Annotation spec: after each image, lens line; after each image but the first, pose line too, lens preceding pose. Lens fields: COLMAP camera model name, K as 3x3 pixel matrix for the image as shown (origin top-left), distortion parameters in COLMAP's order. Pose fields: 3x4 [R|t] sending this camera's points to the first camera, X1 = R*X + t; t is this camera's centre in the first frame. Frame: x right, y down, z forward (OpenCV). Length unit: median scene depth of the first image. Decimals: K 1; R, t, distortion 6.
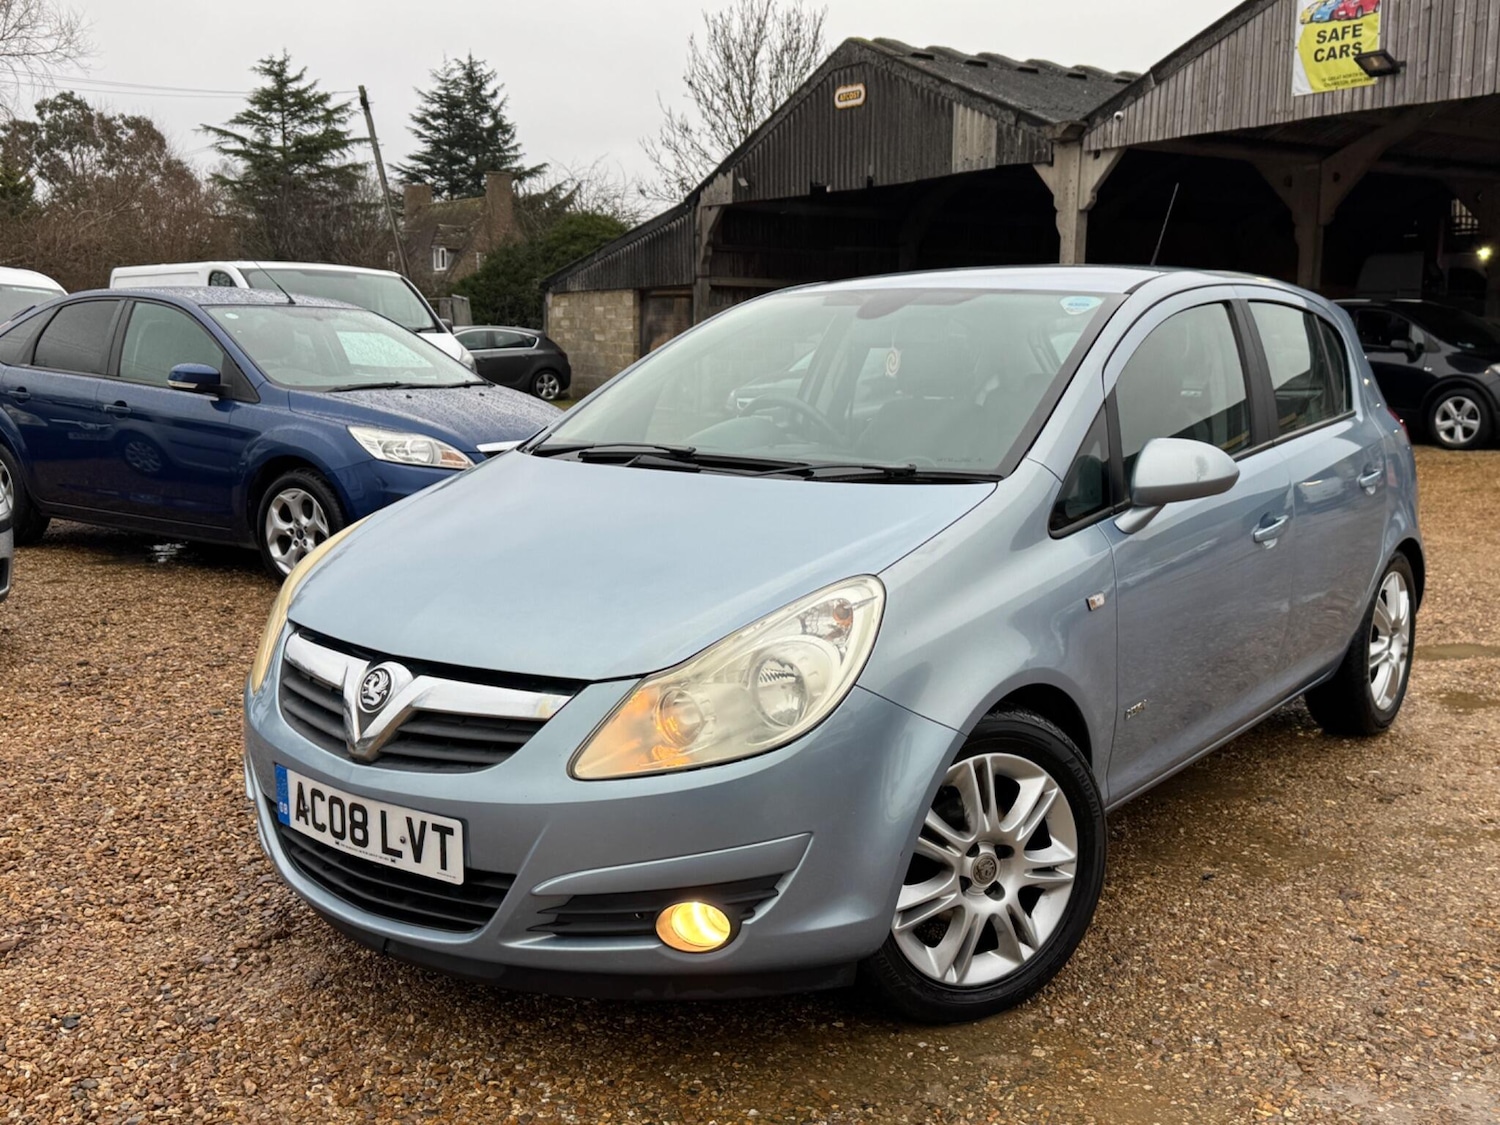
lens RADIAL K [[1545.8, 0, 769.5], [0, 1545.8, 579.7], [0, 0, 1]] dist [0.169554, -0.364562]
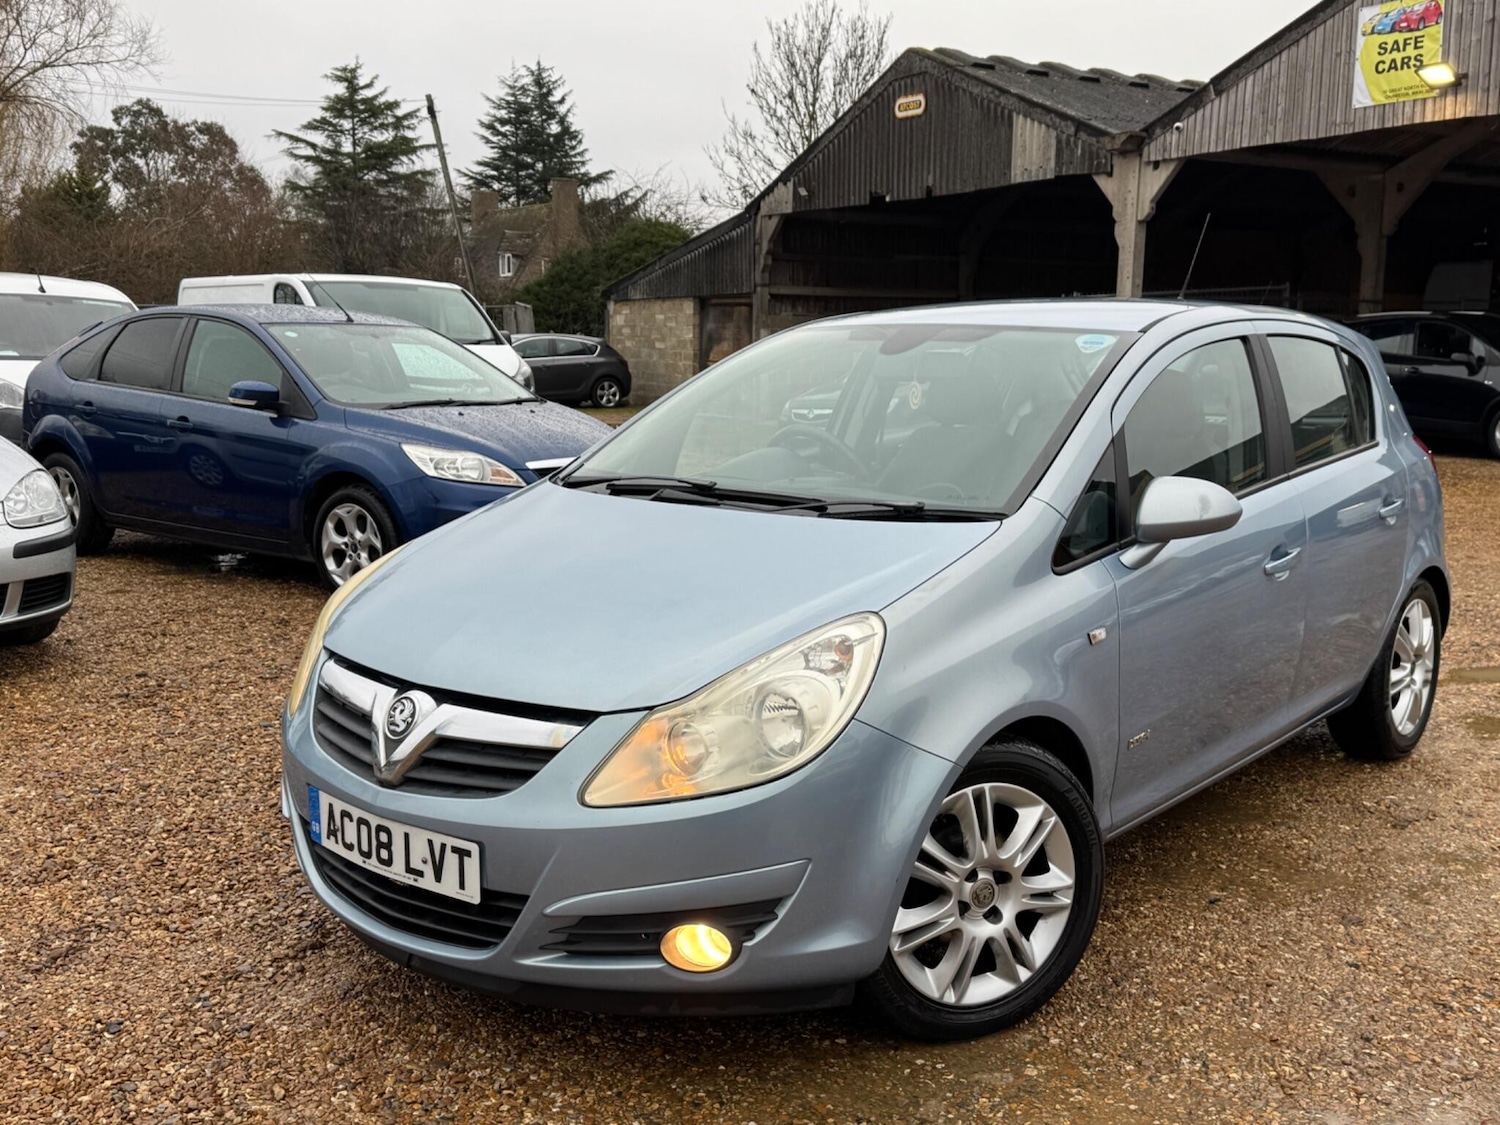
lens RADIAL K [[1556.9, 0, 796.2], [0, 1556.9, 583.9], [0, 0, 1]] dist [0.174285, -0.374241]
pose [[0.999533, 0.008126, -0.029454, 0.036345], [-0.008022, 0.999961, 0.003653, -0.020582], [0.029483, -0.003415, 0.999559, -0.043405]]
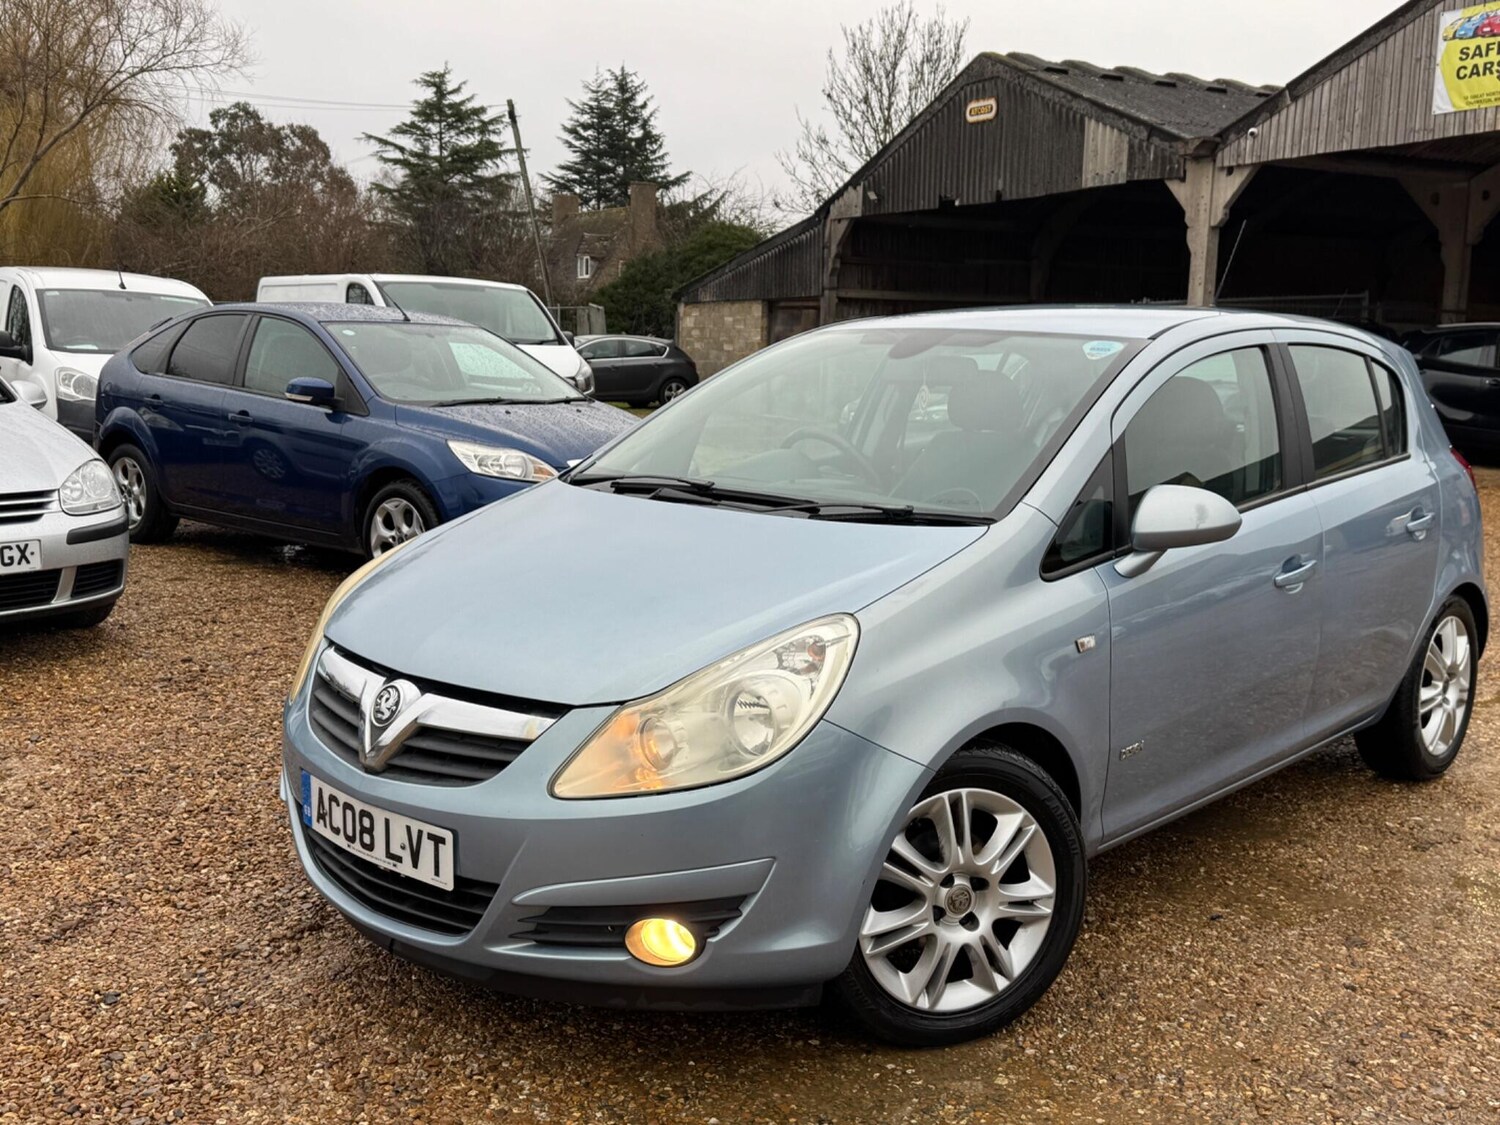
lens RADIAL K [[1563.2, 0, 774.0], [0, 1563.2, 566.4], [0, 0, 1]] dist [0.164821, -0.349824]
pose [[0.994670, 0.029432, -0.098821, 0.095922], [-0.030415, 0.999502, -0.008448, -0.019808], [0.098523, 0.011409, 0.995069, -0.048859]]
